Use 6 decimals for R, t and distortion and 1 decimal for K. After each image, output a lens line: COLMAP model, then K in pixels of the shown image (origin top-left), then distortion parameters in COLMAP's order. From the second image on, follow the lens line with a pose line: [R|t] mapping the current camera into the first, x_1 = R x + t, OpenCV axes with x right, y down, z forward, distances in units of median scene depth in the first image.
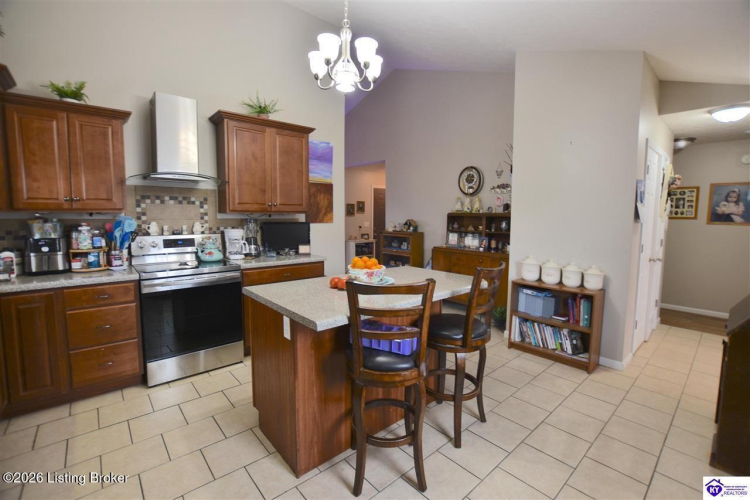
lens RADIAL K [[331.8, 0, 377.6], [0, 331.8, 247.1], [0, 0, 1]] dist [-0.025058, -0.000552]
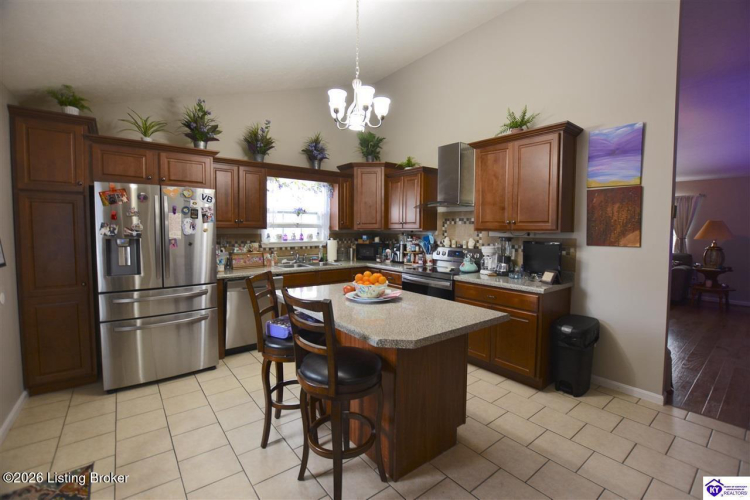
lens RADIAL K [[331.8, 0, 381.6], [0, 331.8, 247.0], [0, 0, 1]] dist [-0.025058, -0.000552]
pose [[-0.051865, 0.045206, -0.997630, 0.691028], [-0.106890, 0.992985, 0.050552, -0.072186], [0.992917, 0.109259, -0.046669, 0.741208]]
